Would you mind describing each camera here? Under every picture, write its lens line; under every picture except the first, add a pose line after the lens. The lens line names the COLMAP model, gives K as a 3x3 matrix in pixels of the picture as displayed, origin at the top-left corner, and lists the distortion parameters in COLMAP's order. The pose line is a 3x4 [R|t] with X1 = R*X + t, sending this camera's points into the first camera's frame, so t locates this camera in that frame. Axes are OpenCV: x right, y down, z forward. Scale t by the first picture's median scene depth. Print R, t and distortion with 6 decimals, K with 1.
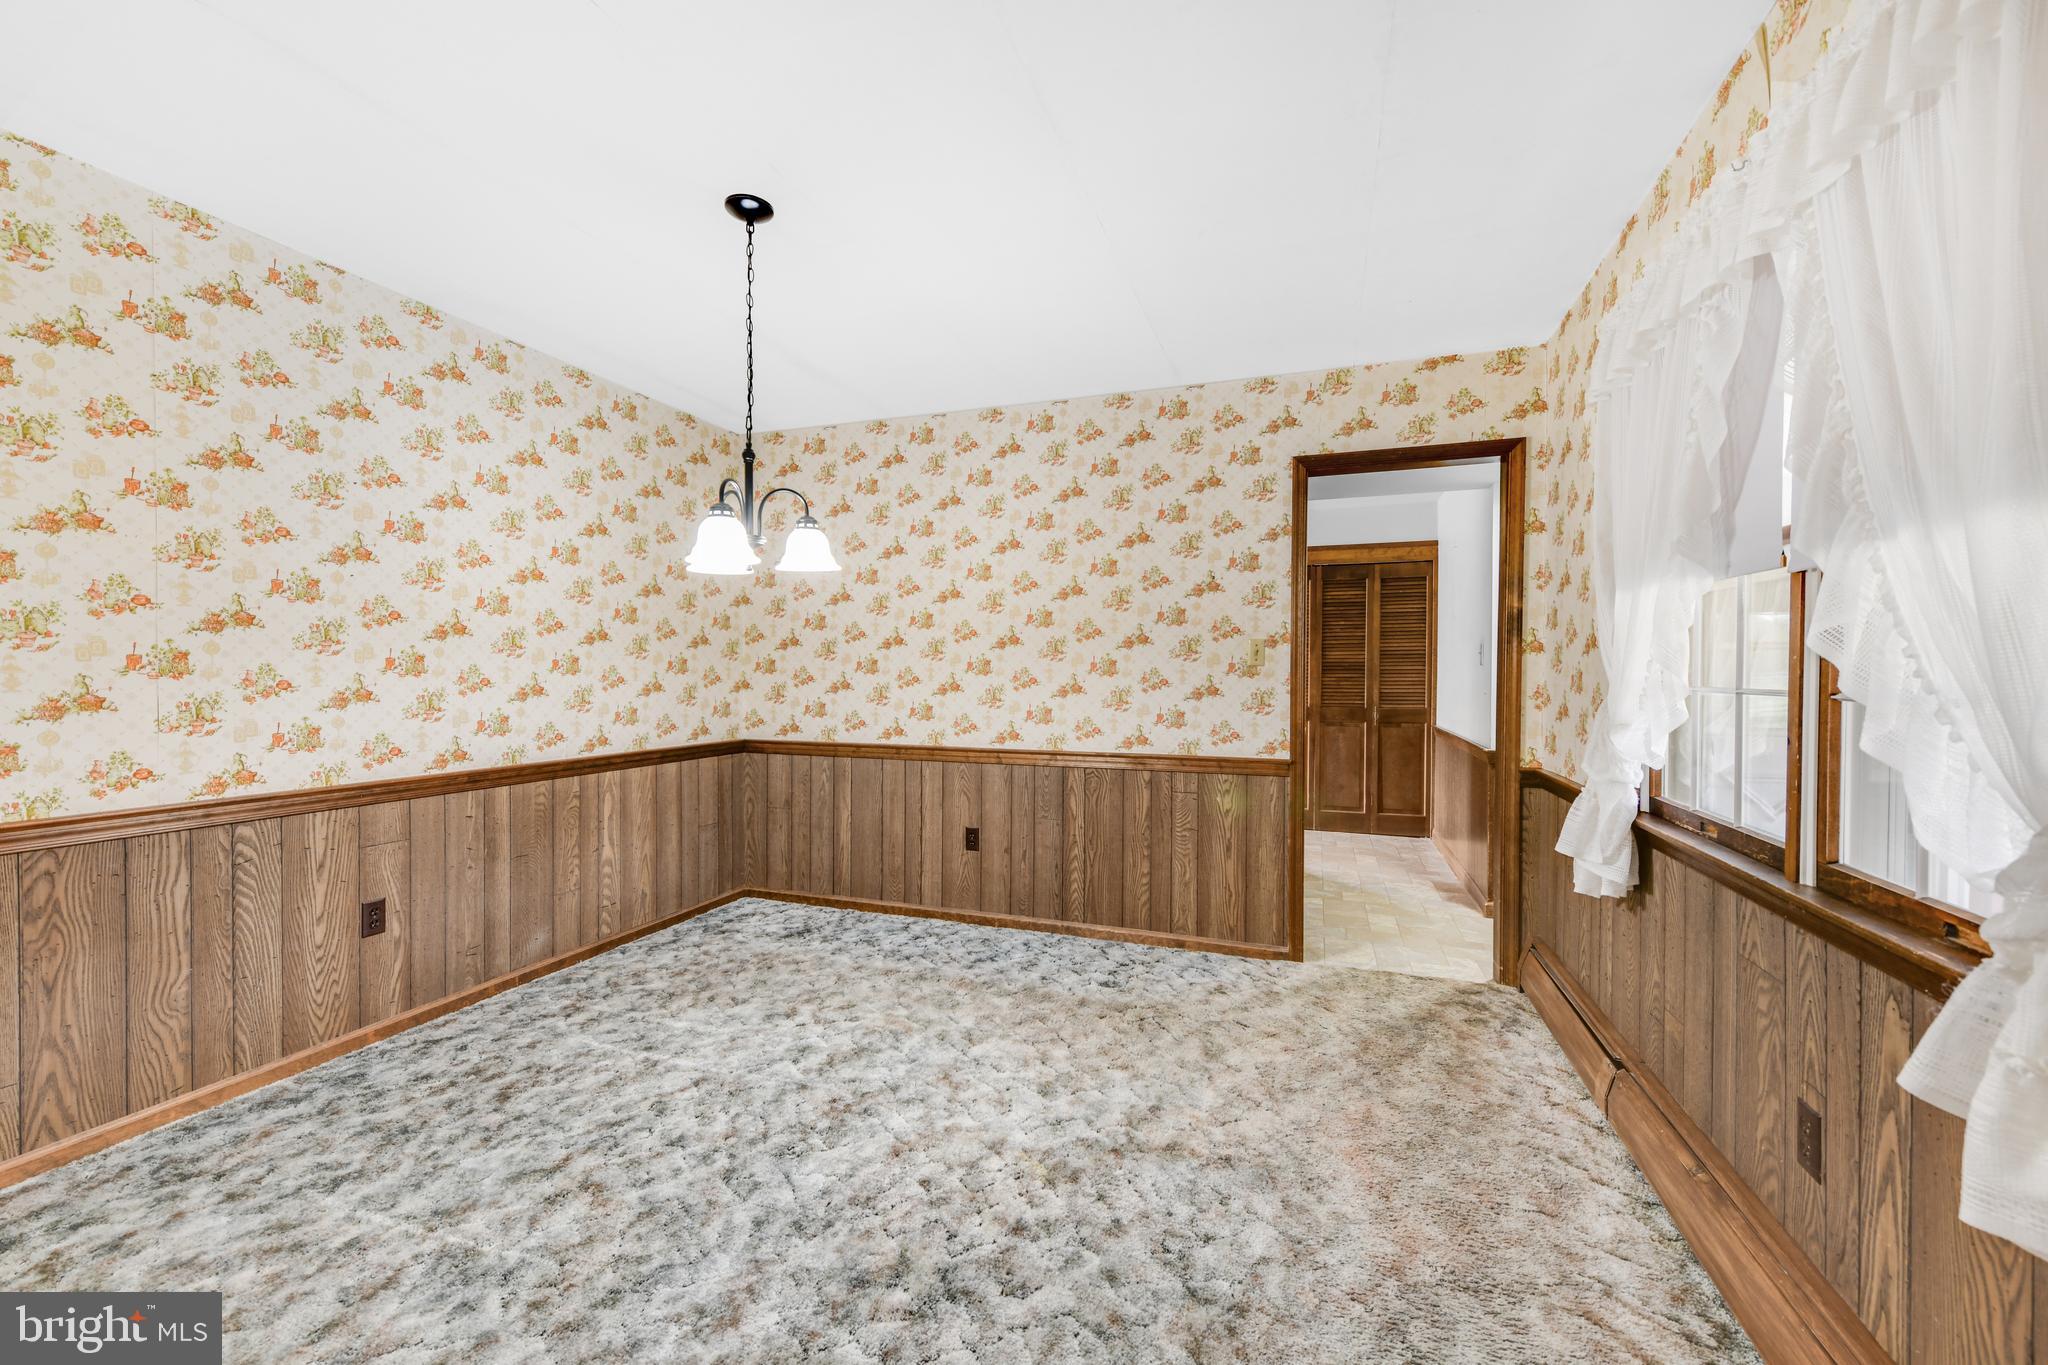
lens RADIAL K [[817.1, 0, 1024.3], [0, 817.1, 679.7], [0, 0, 1]] dist [0.003987, -0.000680]
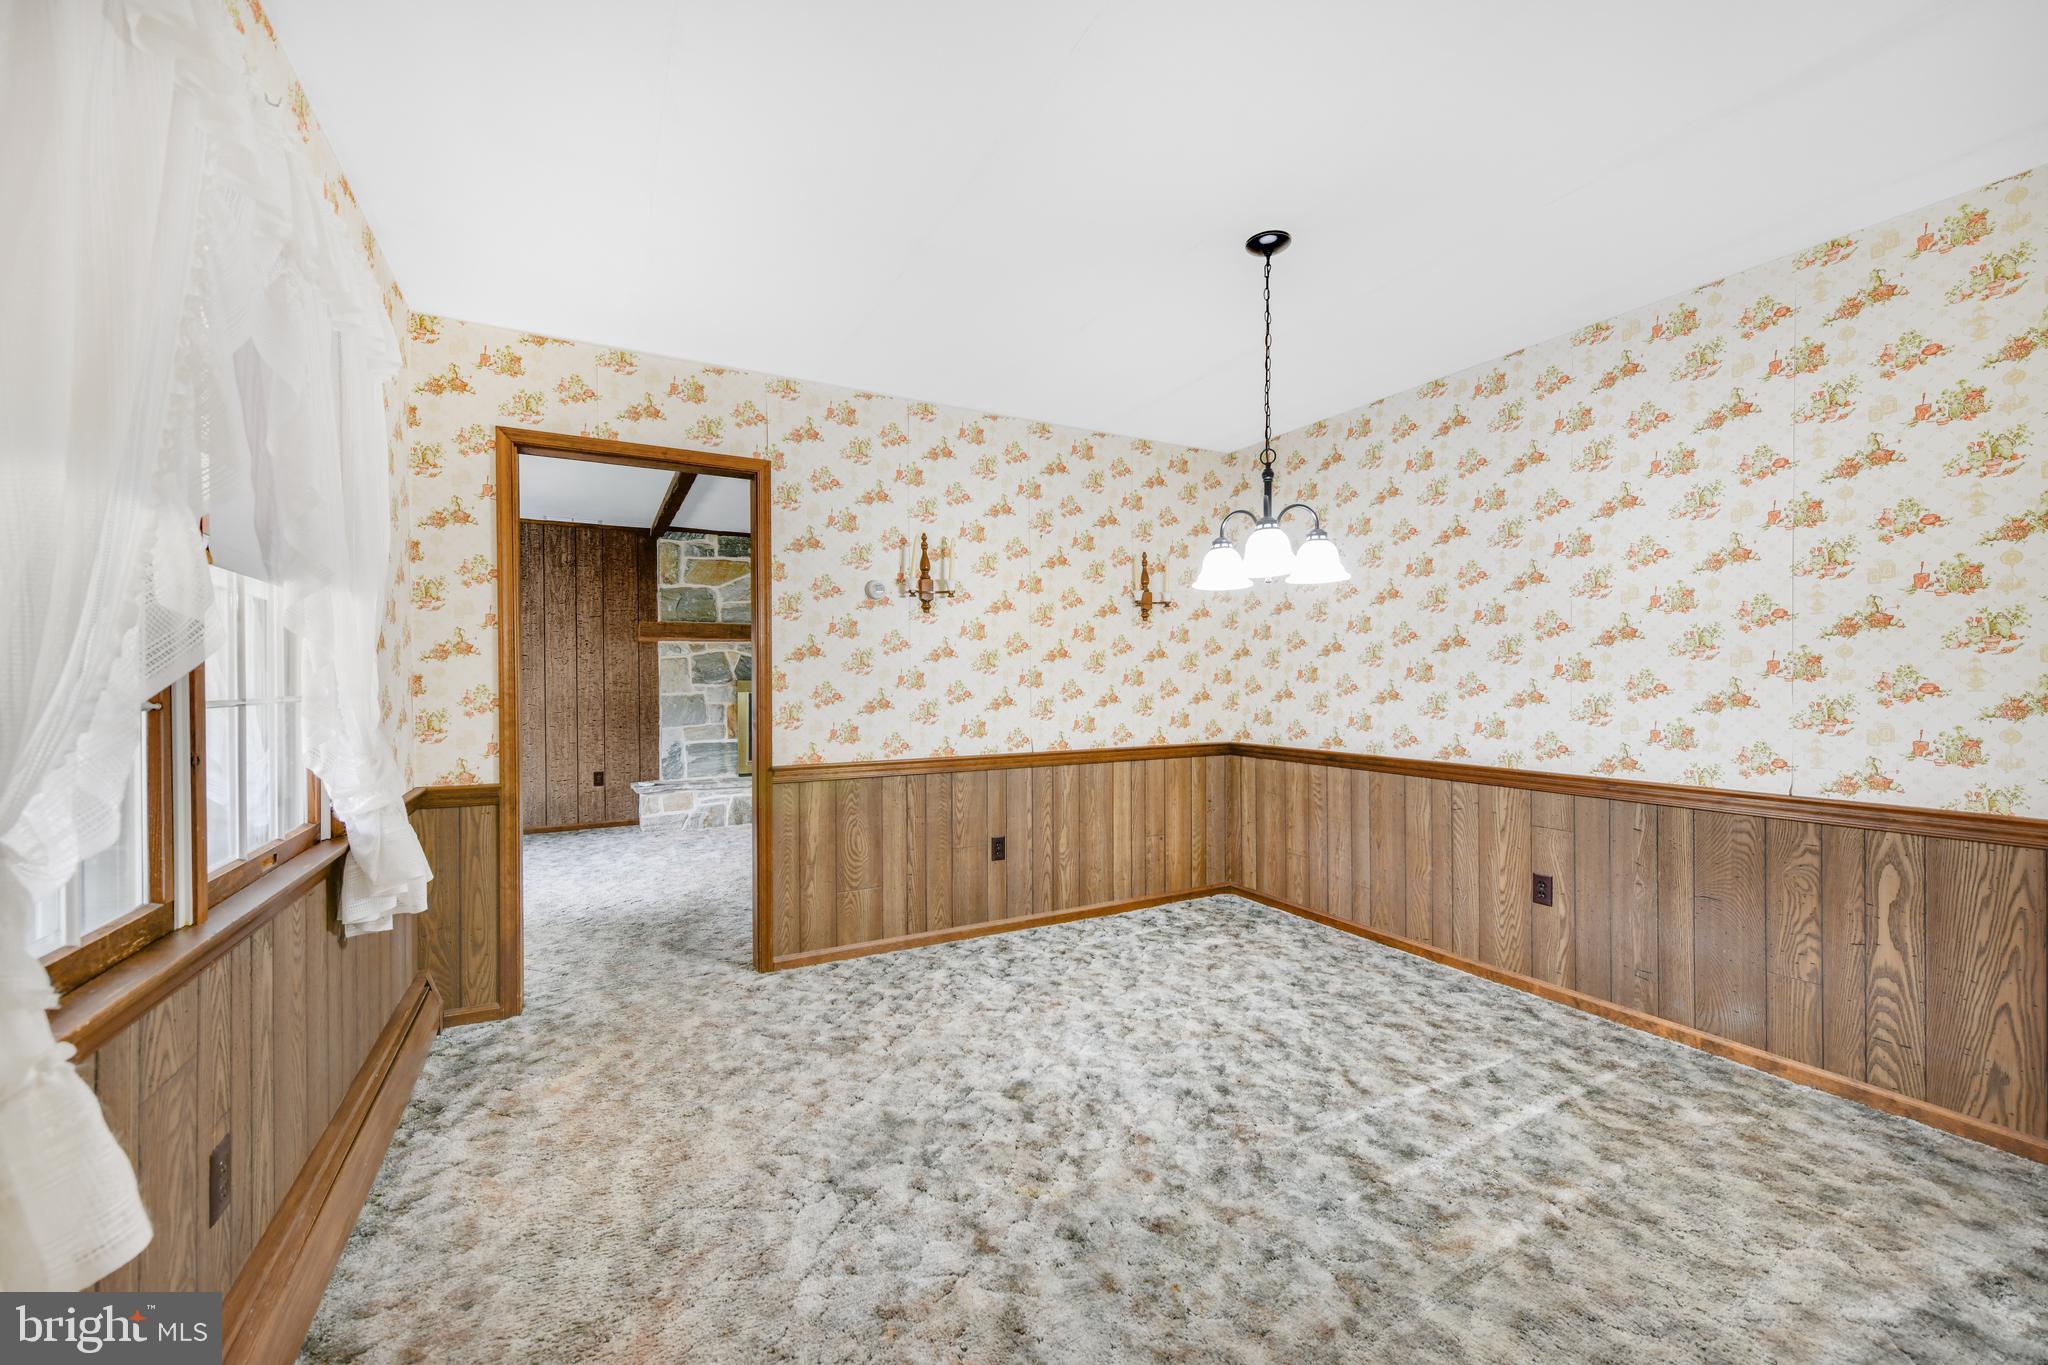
lens RADIAL K [[817.1, 0, 1025.8], [0, 817.1, 679.2], [0, 0, 1]] dist [0.003987, -0.000680]
pose [[-0.671309, 0.004959, -0.741161, 0.543055], [-0.000750, 0.999973, 0.007369, -0.014798], [0.741177, 0.005503, -0.671287, 1.207310]]
